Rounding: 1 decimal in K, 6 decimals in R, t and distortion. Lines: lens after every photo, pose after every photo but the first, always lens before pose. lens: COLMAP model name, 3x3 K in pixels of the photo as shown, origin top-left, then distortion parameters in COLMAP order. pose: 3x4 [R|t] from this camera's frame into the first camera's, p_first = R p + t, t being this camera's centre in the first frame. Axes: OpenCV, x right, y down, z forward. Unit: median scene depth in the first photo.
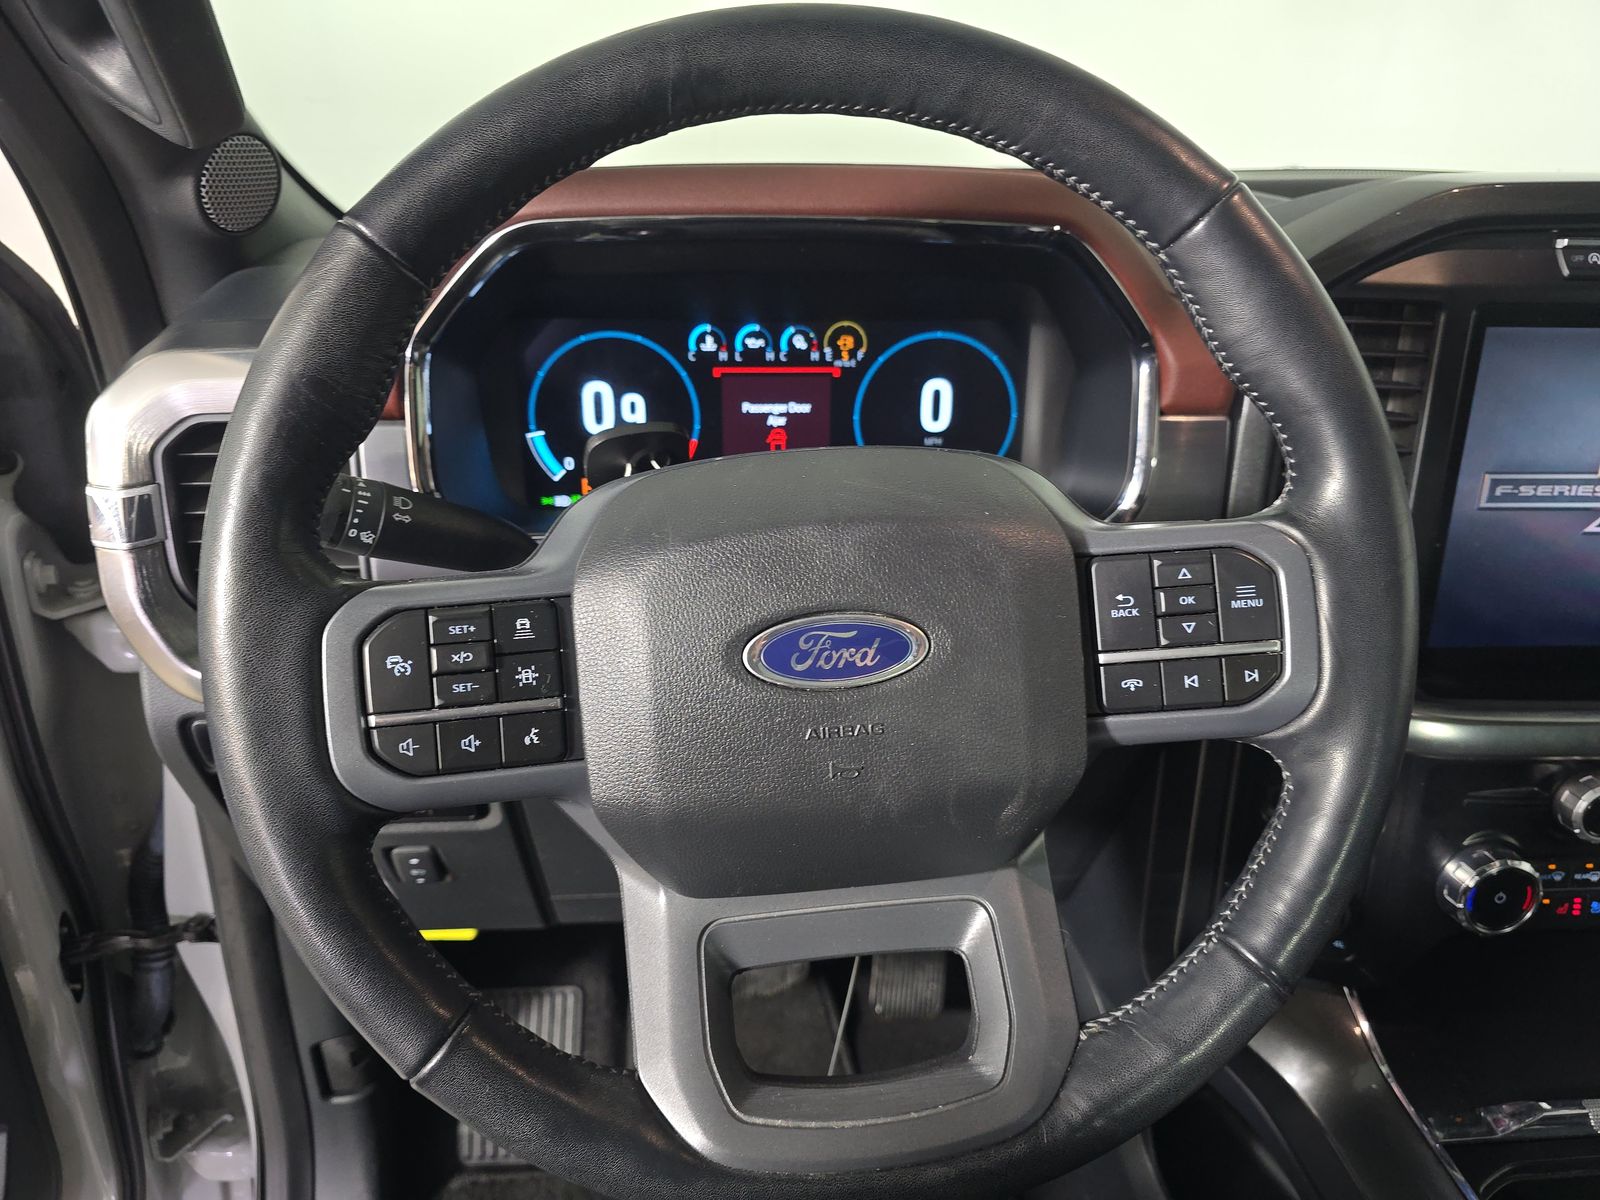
lens RADIAL K [[1091.1, 0, 784.0], [0, 1091.1, 601.4], [0, 0, 1]] dist [0.010156, -0.029585]
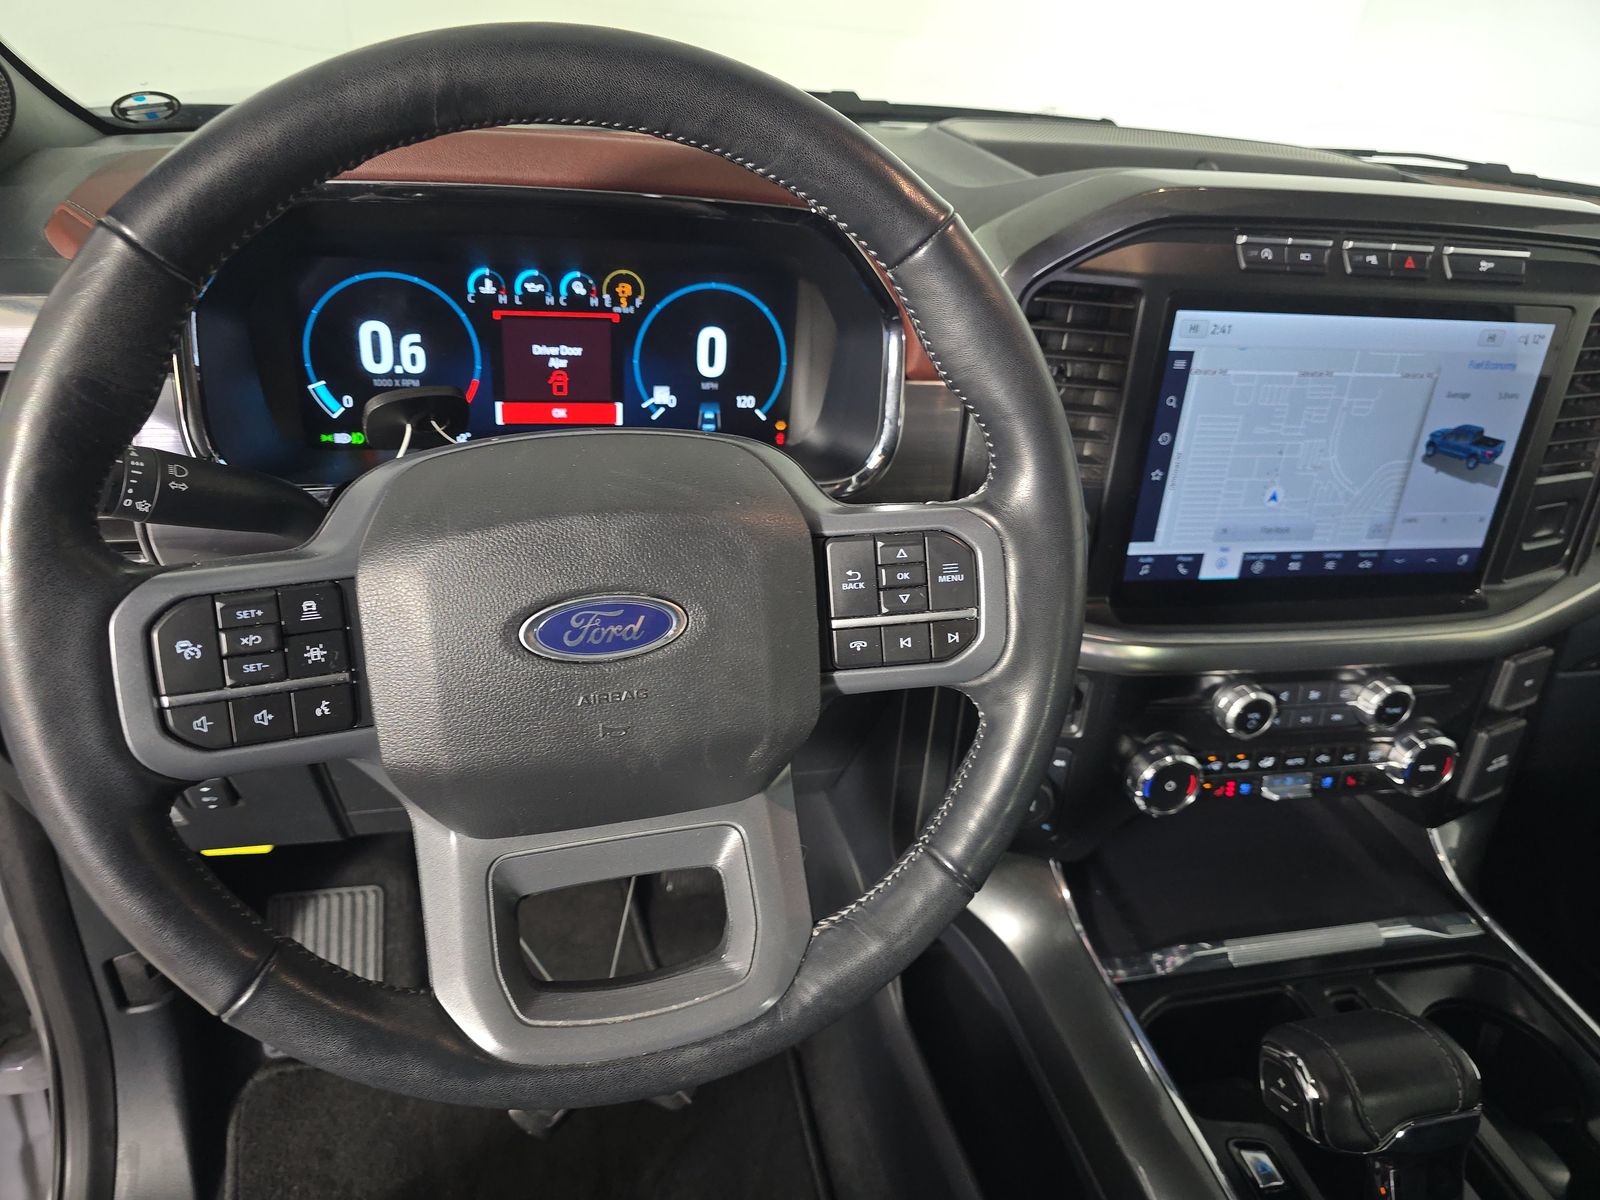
lens RADIAL K [[1091.1, 0, 791.7], [0, 1091.1, 603.3], [0, 0, 1]] dist [0.010156, -0.029585]
pose [[0.983019, -0.015779, 0.182825, 0.026150], [-0.006342, 0.992780, 0.119783, -0.092736], [-0.183395, -0.118908, 0.975821, -0.114699]]
